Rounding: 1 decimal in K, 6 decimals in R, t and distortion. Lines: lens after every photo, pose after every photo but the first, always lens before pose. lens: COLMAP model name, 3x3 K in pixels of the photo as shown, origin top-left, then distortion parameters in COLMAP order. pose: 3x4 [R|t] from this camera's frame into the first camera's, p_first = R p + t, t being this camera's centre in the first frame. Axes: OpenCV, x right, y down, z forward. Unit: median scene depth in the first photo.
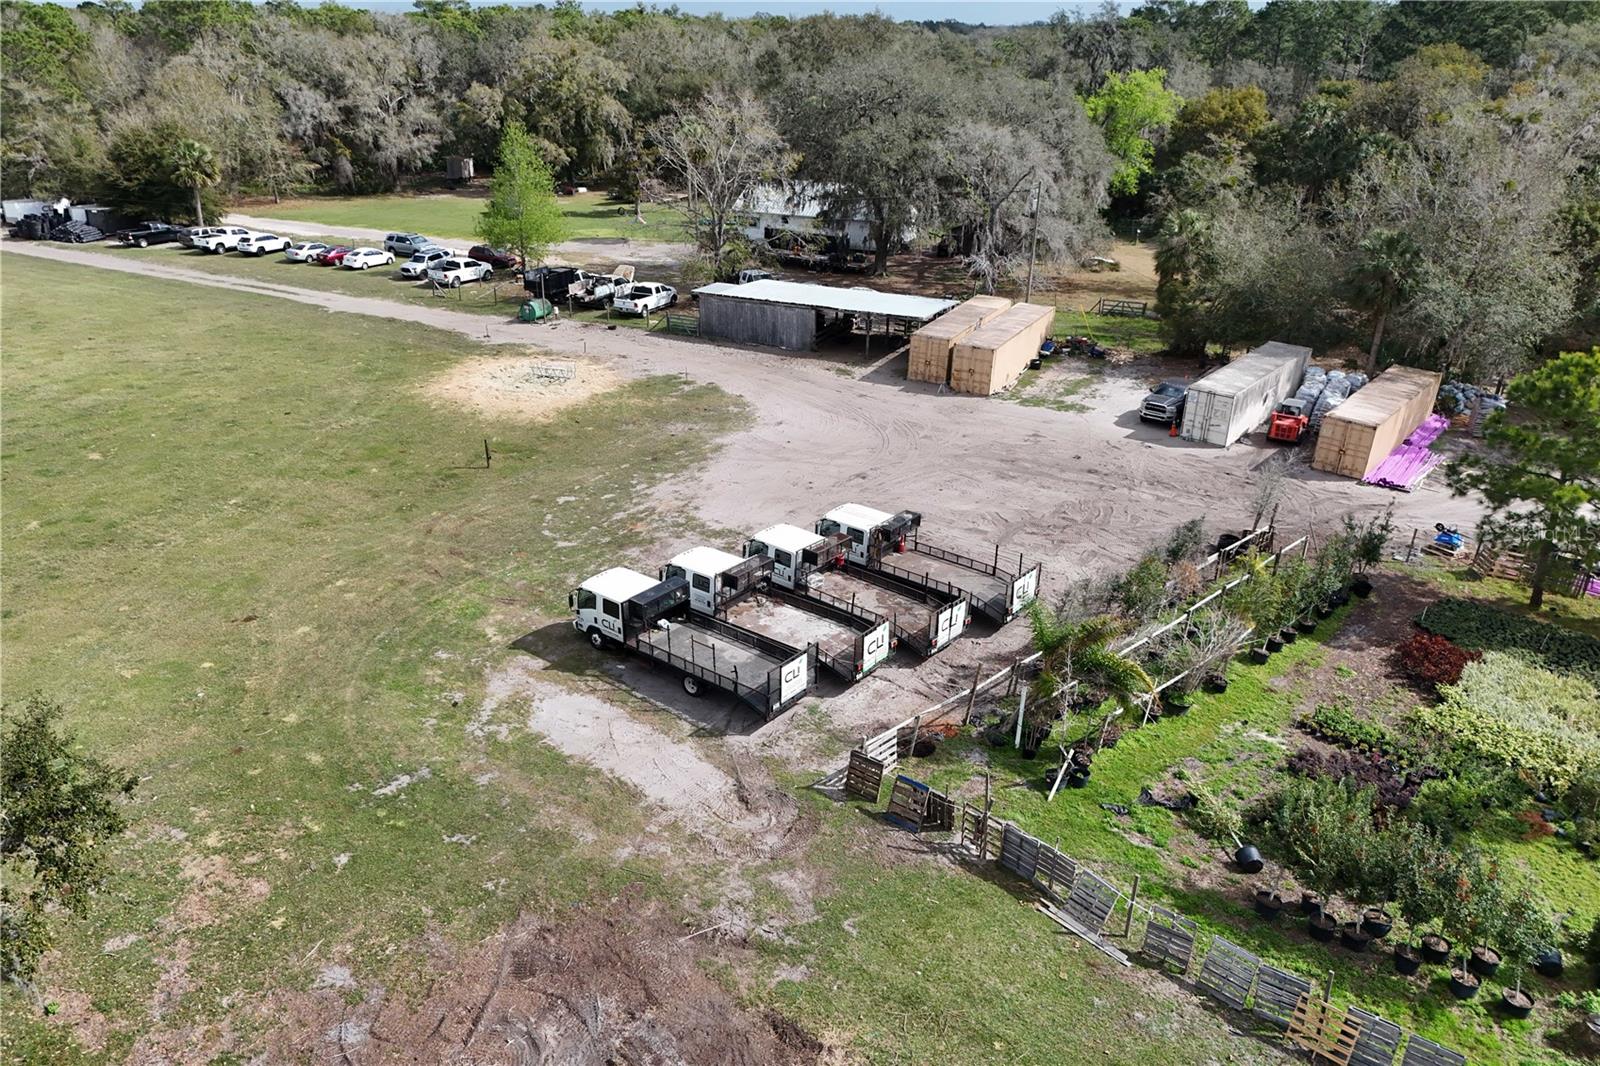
lens RADIAL K [[1153.5, 0, 800.0], [0, 1153.5, 533.0], [0, 0, 1]] dist [0.070217, -0.063372]
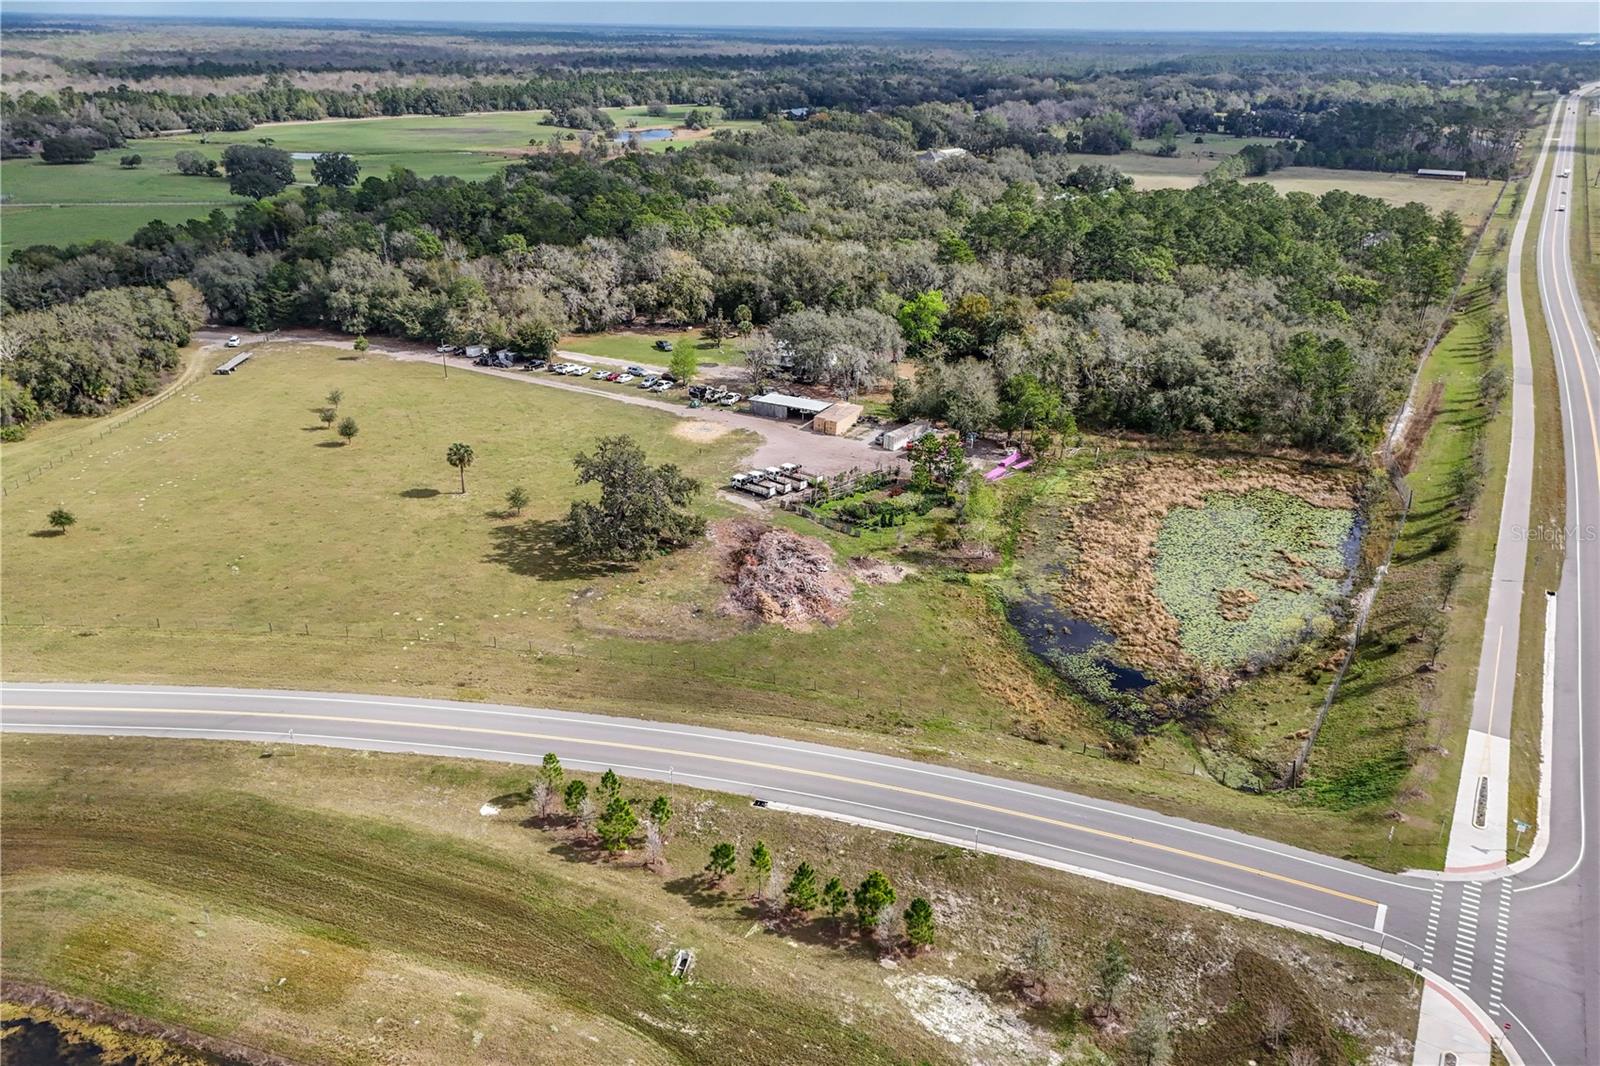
lens RADIAL K [[1153.5, 0, 800.0], [0, 1153.5, 533.0], [0, 0, 1]] dist [0.070217, -0.063372]
pose [[0.999791, 0.008191, -0.018752, 0.117139], [-0.008176, 0.999966, 0.000921, 0.159331], [0.018759, -0.000768, 0.999824, -2.295057]]
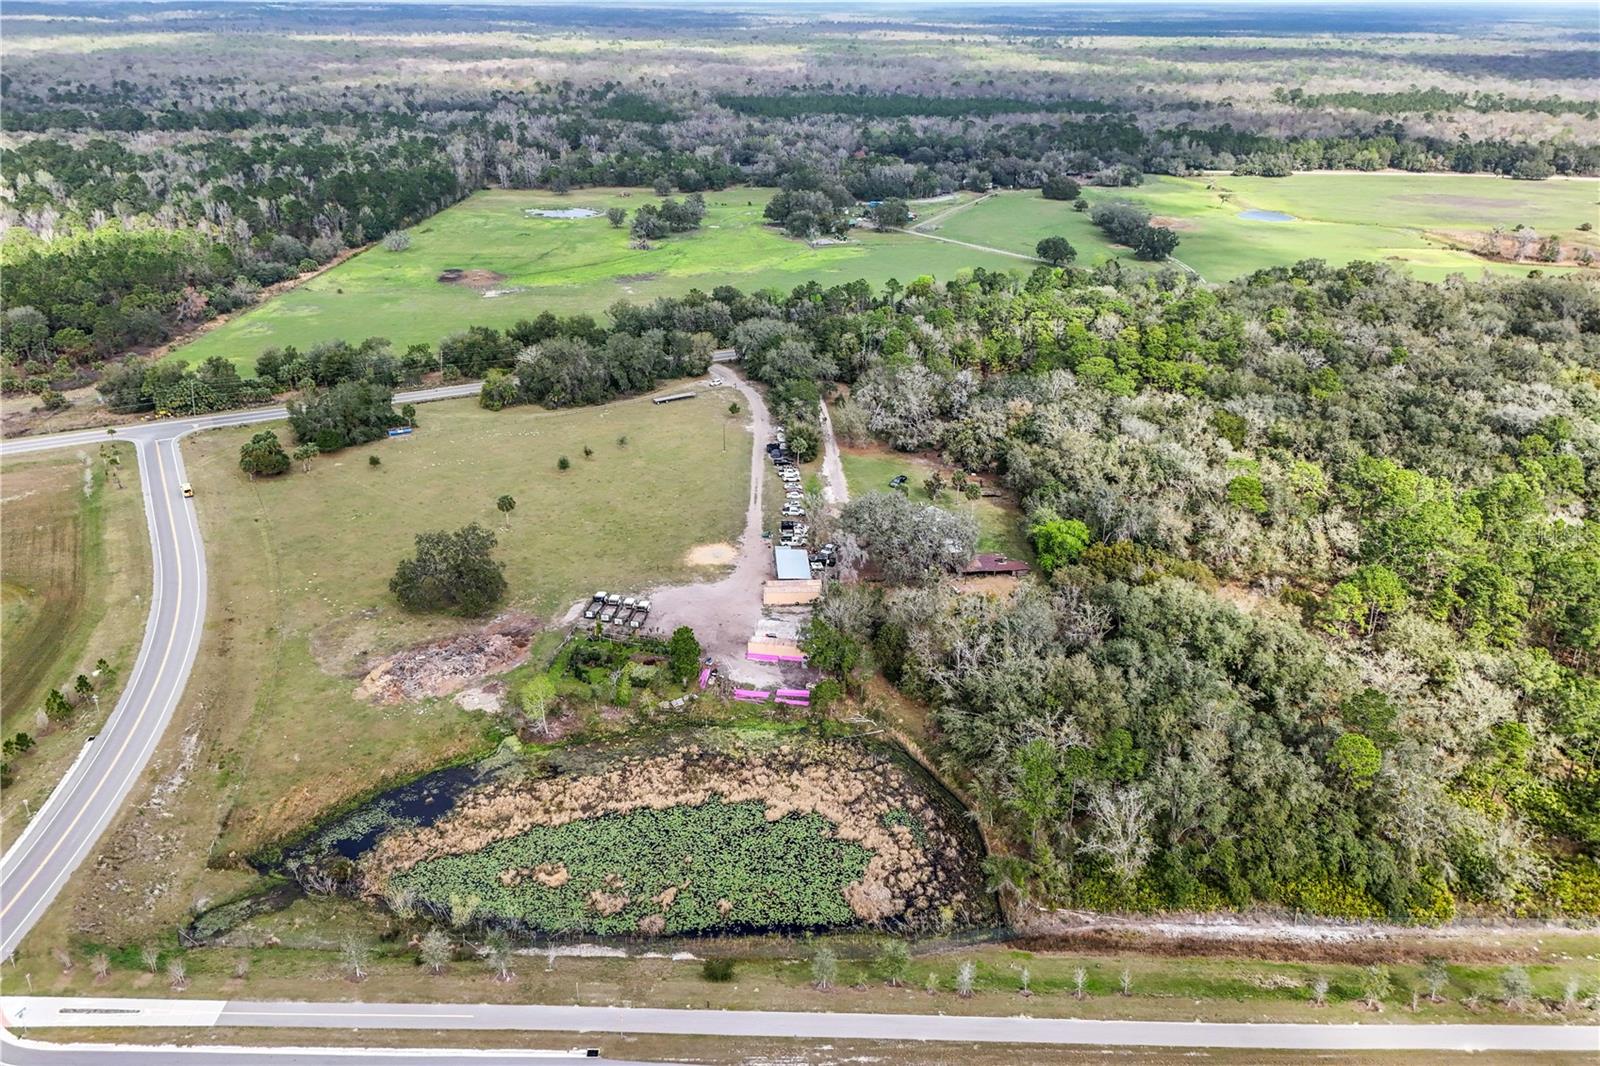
lens RADIAL K [[1160.6, 0, 800.0], [0, 1160.6, 533.0], [0, 0, 1]] dist [0.059085, -0.051307]
pose [[0.505432, 0.354056, -0.786882, 2.902931], [-0.350834, 0.917481, 0.187469, -1.014320], [0.788324, 0.181312, 0.587939, -1.070953]]
